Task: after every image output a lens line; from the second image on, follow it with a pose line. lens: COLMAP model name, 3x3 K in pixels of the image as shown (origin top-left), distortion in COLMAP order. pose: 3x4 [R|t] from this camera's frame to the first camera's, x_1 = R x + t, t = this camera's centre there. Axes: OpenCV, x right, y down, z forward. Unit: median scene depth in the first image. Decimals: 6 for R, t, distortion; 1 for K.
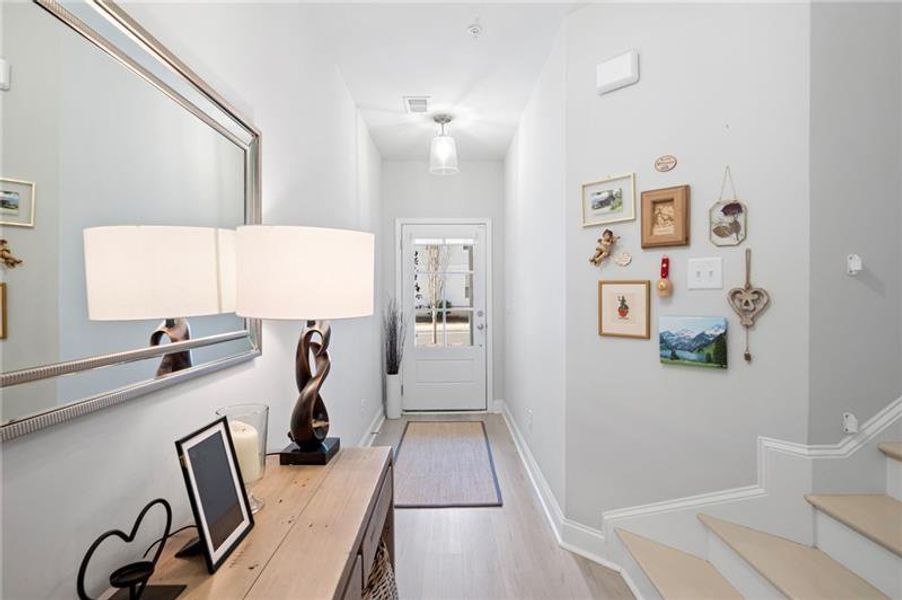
lens RADIAL K [[415.5, 0, 451.3], [0, 415.5, 297.6], [0, 0, 1]] dist [-0.000617, -0.000093]
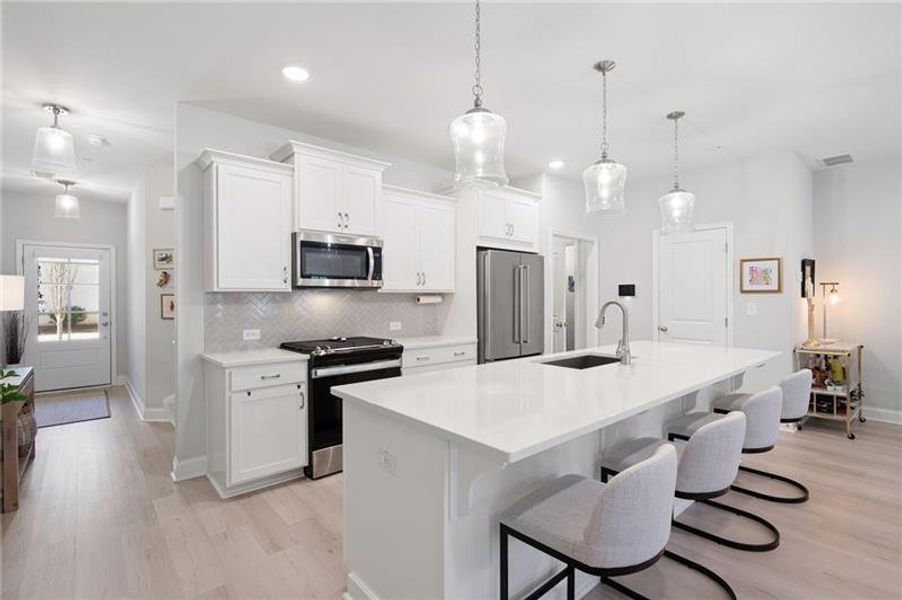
lens RADIAL K [[415.5, 0, 453.0], [0, 415.5, 302.6], [0, 0, 1]] dist [-0.000617, -0.000093]
pose [[0.754031, -0.001328, 0.656837, 0.045939], [0.005584, 0.999975, -0.004388, 0.014582], [-0.656815, 0.006976, 0.754020, -1.033976]]
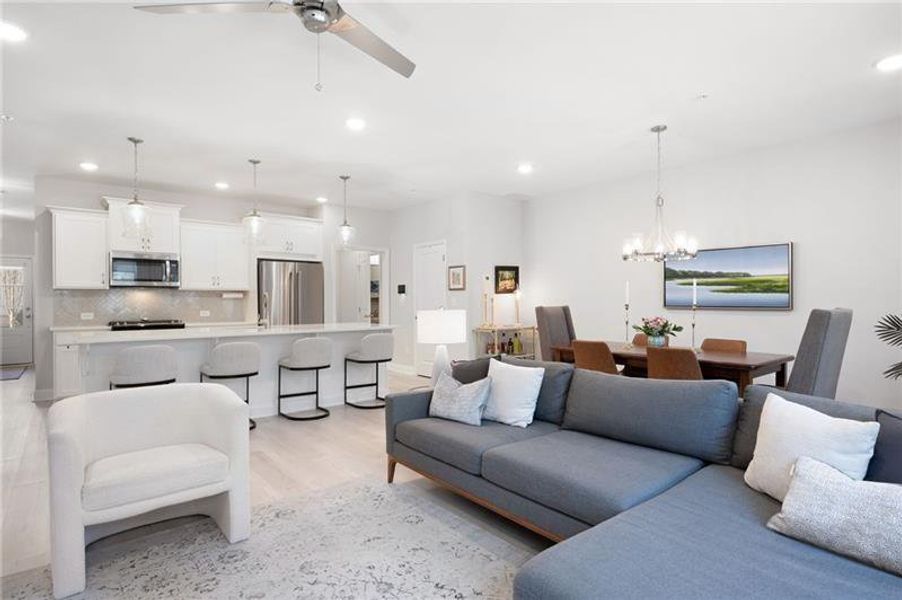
lens RADIAL K [[463.5, 0, 452.3], [0, 463.5, 306.2], [0, 0, 1]] dist [-0.003282, 0.000953]
pose [[0.773557, -0.000155, 0.633726, 0.293215], [0.005632, 0.999962, -0.006630, 0.065344], [-0.633701, 0.008698, 0.773529, -2.210041]]
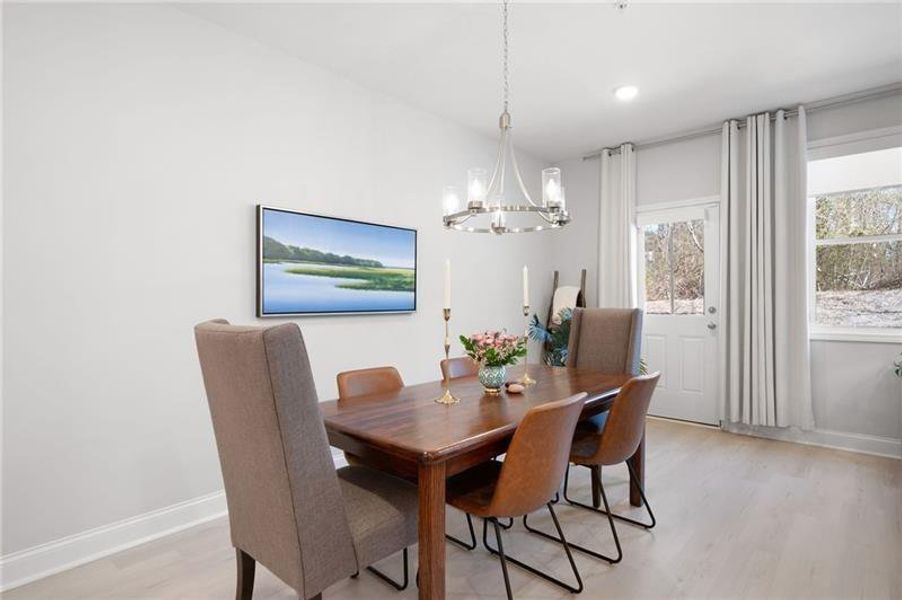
lens RADIAL K [[463.5, 0, 453.6], [0, 463.5, 304.1], [0, 0, 1]] dist [-0.003282, 0.000953]
pose [[-0.746191, 0.008074, 0.665683, 1.088501], [0.023394, 0.999627, 0.014099, 0.039905], [-0.665321, 0.026093, -0.746101, -1.068098]]
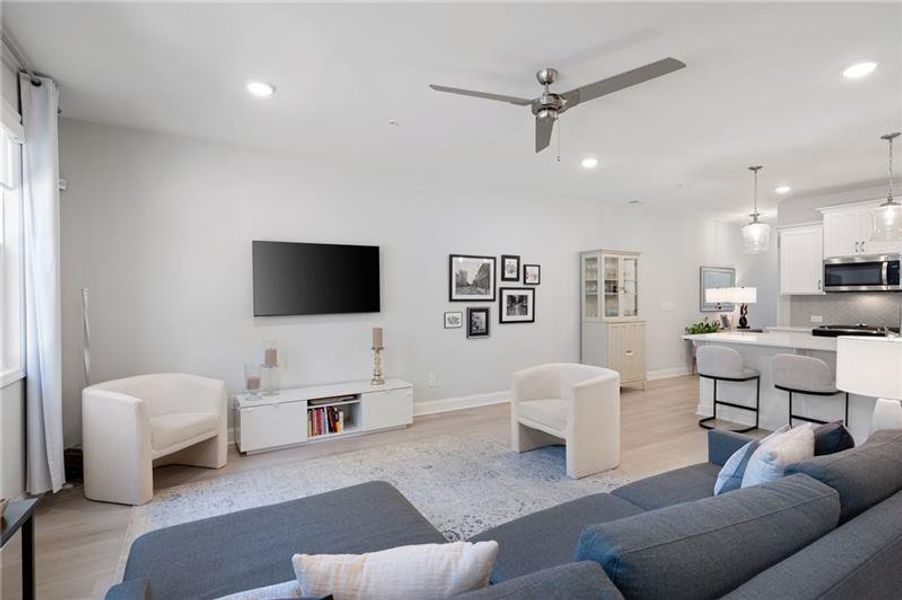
lens RADIAL K [[445.4, 0, 454.6], [0, 445.4, 301.5], [0, 0, 1]] dist [0.001975, 0.001162]
pose [[0.508990, 0.013806, -0.860662, 1.163484], [-0.014309, 0.999869, 0.007577, 0.017876], [0.860654, 0.008458, 0.509121, -2.208307]]
